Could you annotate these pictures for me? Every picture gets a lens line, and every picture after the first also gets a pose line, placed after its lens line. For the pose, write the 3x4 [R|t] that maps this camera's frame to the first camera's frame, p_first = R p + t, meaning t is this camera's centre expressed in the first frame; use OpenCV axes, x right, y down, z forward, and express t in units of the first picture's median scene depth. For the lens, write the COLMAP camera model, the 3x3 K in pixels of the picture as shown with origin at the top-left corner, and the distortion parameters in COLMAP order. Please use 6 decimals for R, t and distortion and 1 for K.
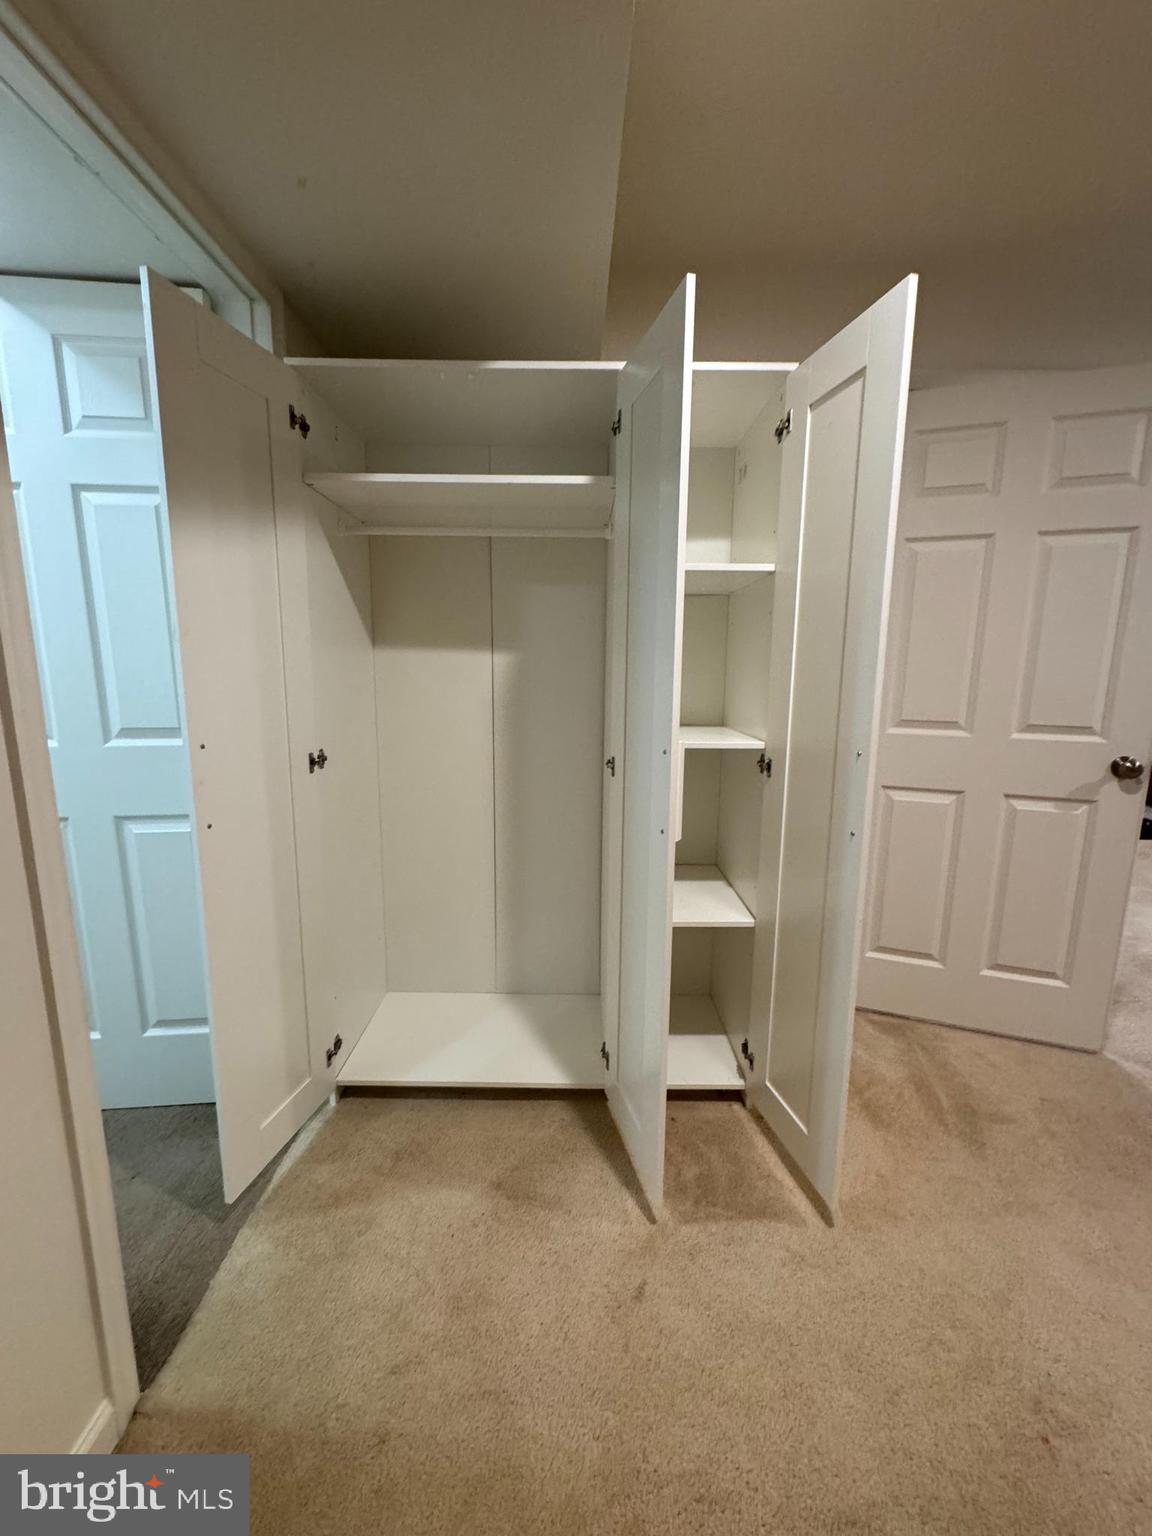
lens RADIAL K [[612.2, 0, 576.0], [0, 612.2, 768.0], [0, 0, 1]] dist [0.000627, 0.000113]
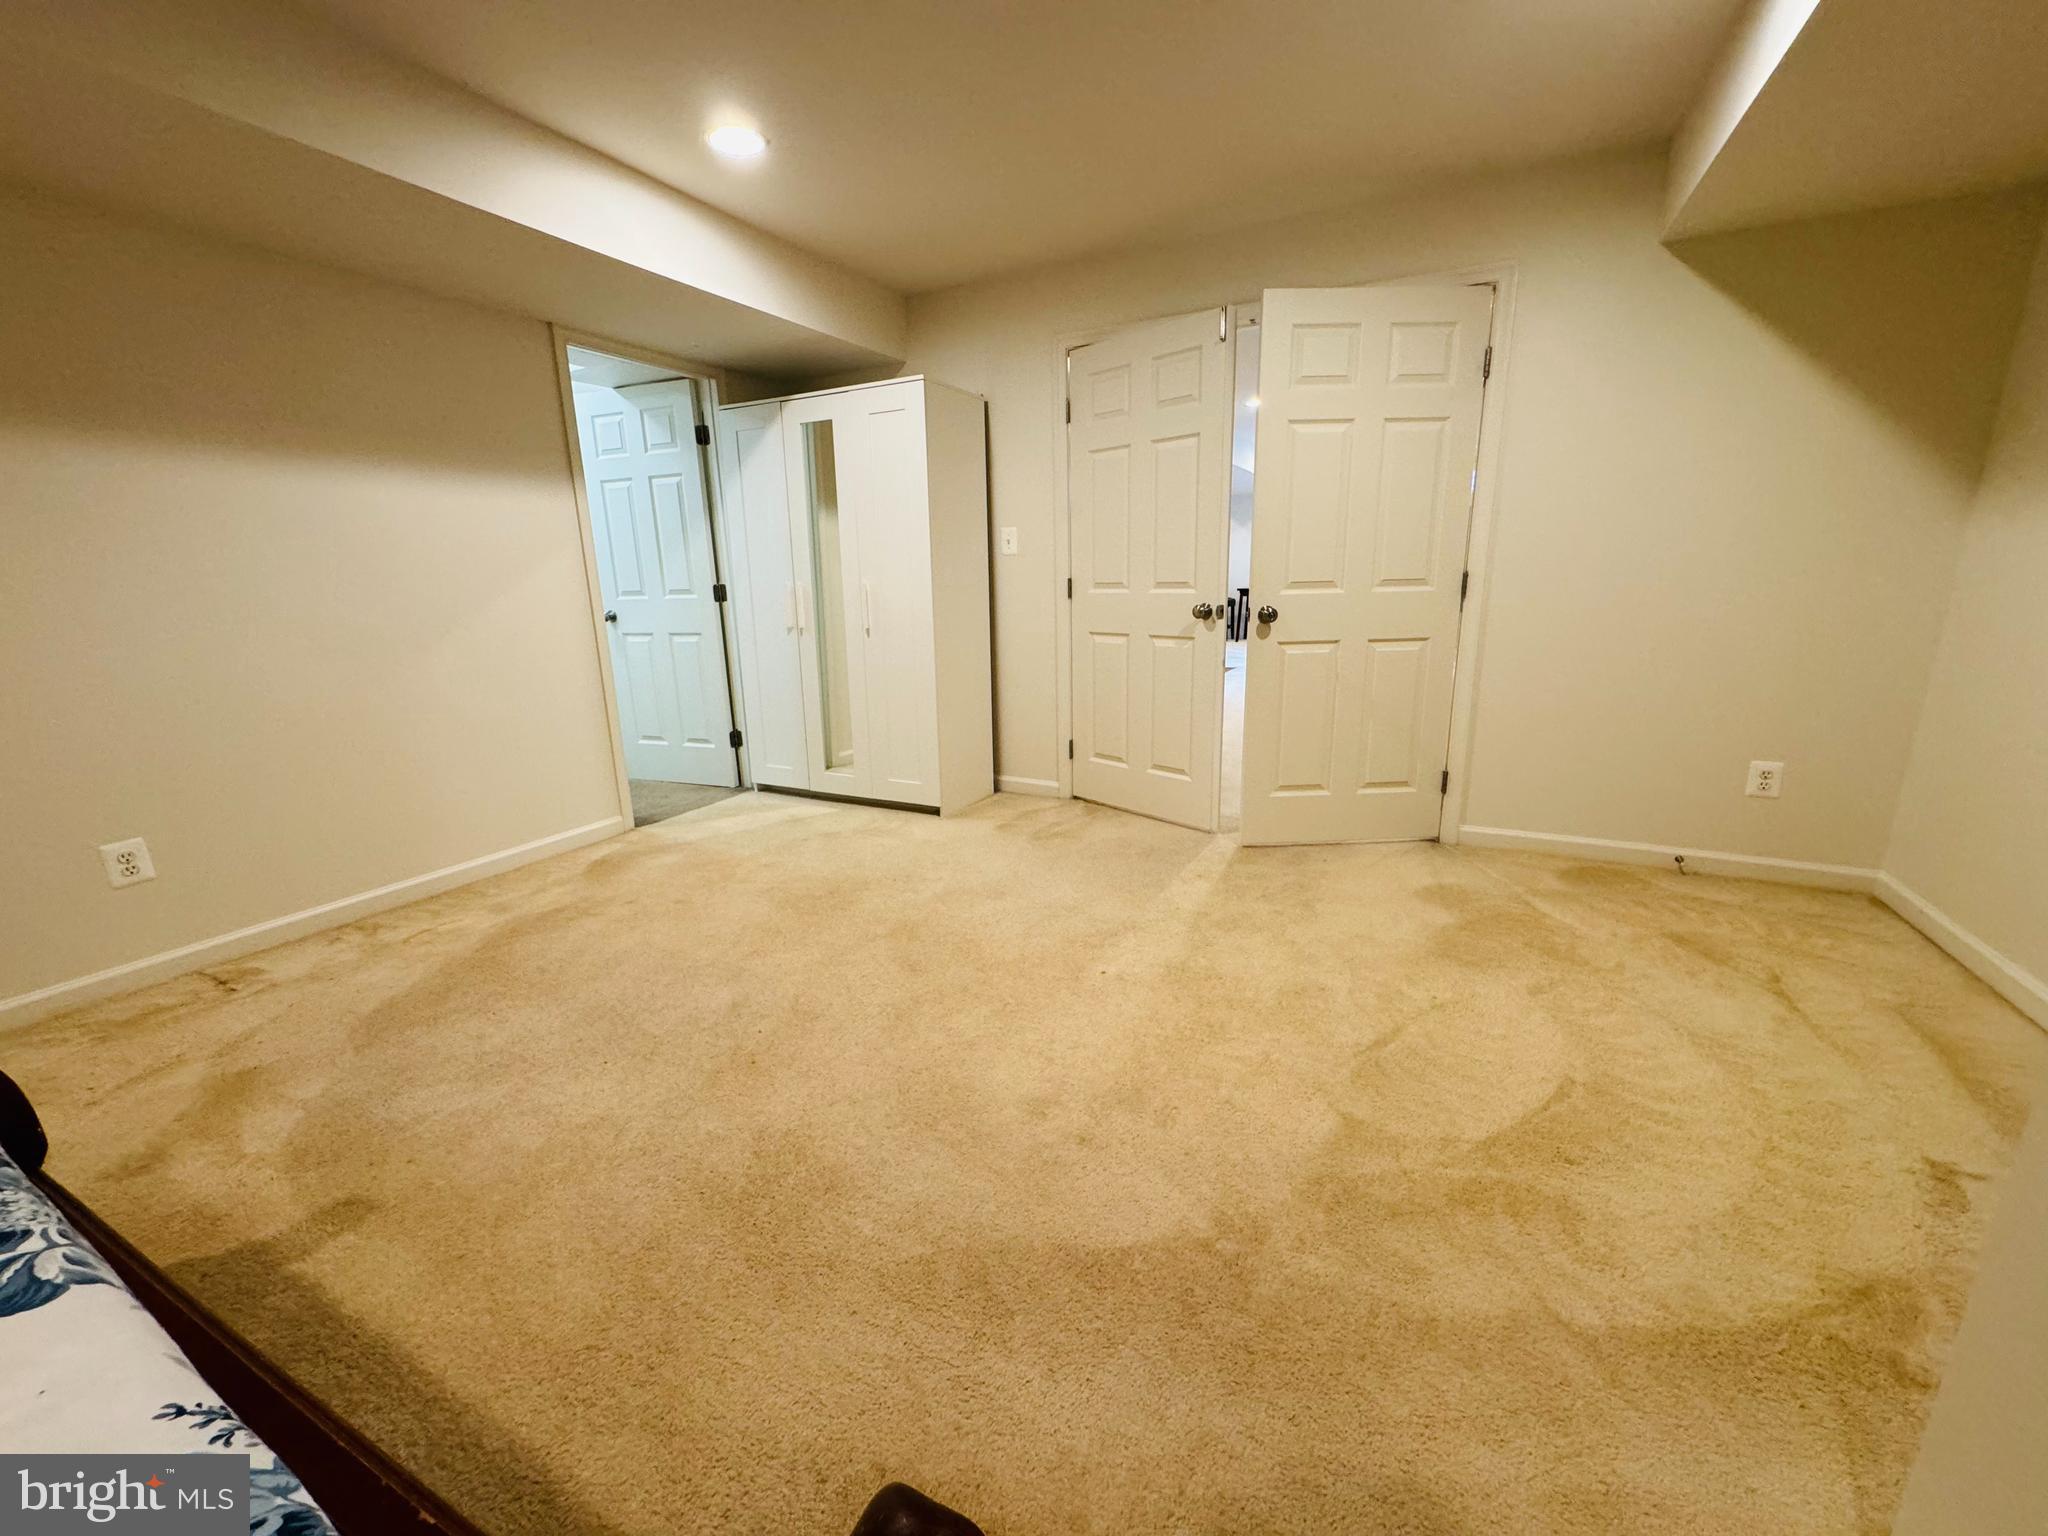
lens RADIAL K [[816.2, 0, 1024.0], [0, 816.2, 768.0], [0, 0, 1]] dist [0.000627, 0.000113]
pose [[0.891693, 0.076342, -0.446156, 1.562766], [-0.047973, 0.996062, 0.074557, 0.262794], [0.450091, -0.045078, 0.891844, -0.932014]]
